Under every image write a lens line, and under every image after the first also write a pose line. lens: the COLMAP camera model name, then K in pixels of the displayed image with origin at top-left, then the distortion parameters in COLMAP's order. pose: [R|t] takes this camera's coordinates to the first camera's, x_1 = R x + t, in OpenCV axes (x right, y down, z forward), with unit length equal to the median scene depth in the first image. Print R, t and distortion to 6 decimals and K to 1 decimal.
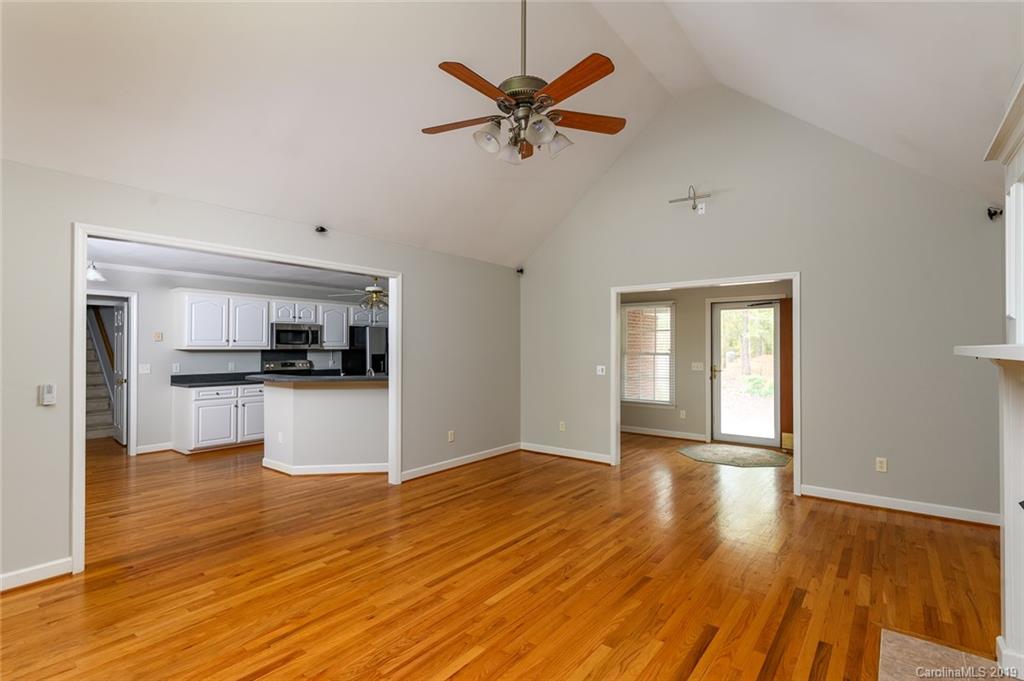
lens RADIAL K [[490.3, 0, 512.0], [0, 490.3, 343.2], [0, 0, 1]] dist [0.005775, -0.000428]
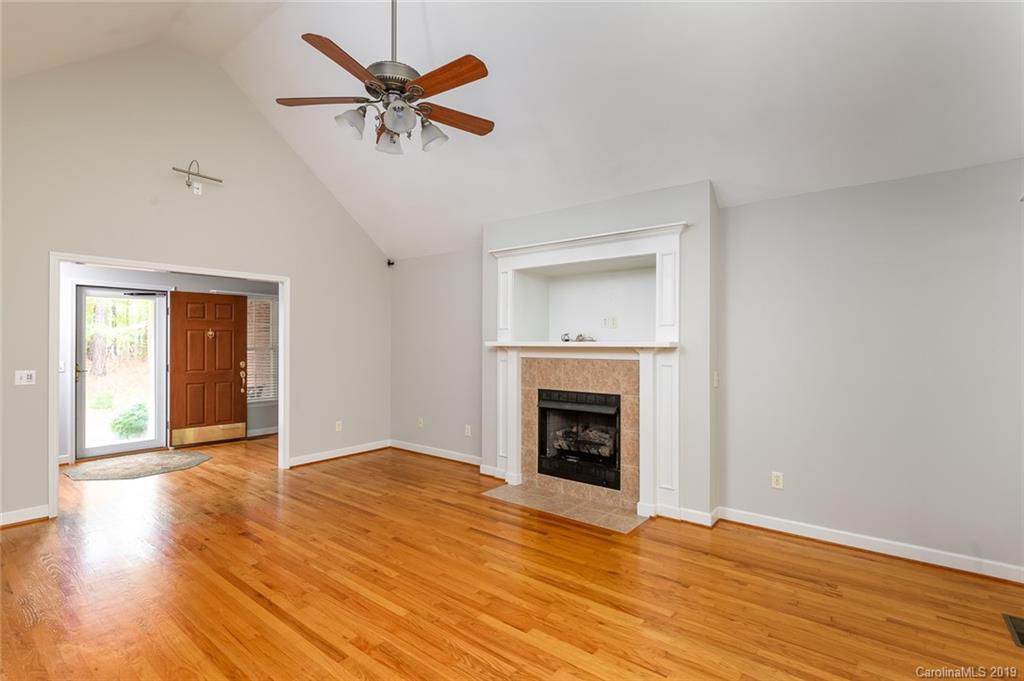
lens RADIAL K [[490.3, 0, 511.5], [0, 490.3, 342.0], [0, 0, 1]] dist [0.005775, -0.000428]
pose [[0.006275, 0.000307, 0.999980, -0.785980], [-0.009774, 0.999952, -0.000246, 0.005682], [-0.999933, -0.009772, 0.006278, 0.630564]]
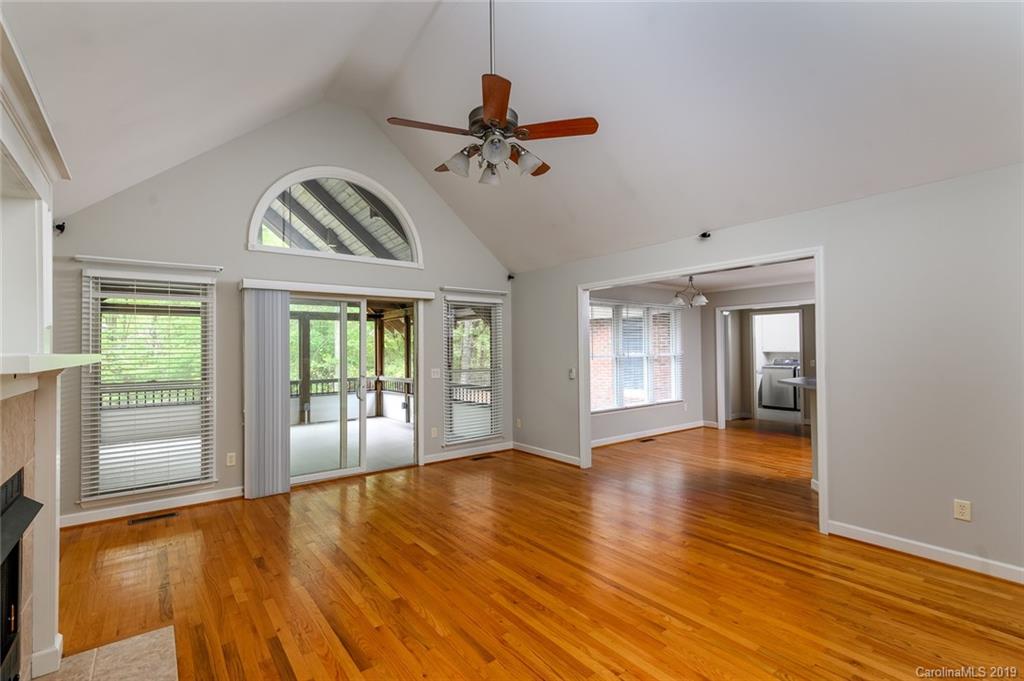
lens RADIAL K [[467.5, 0, 511.7], [0, 467.5, 343.7], [0, 0, 1]] dist [0.015913, -0.000099]
pose [[-0.245738, -0.008693, -0.969297, 0.854883], [0.016019, 0.999787, -0.013028, 0.003420], [0.969204, -0.018729, -0.245546, 1.071277]]
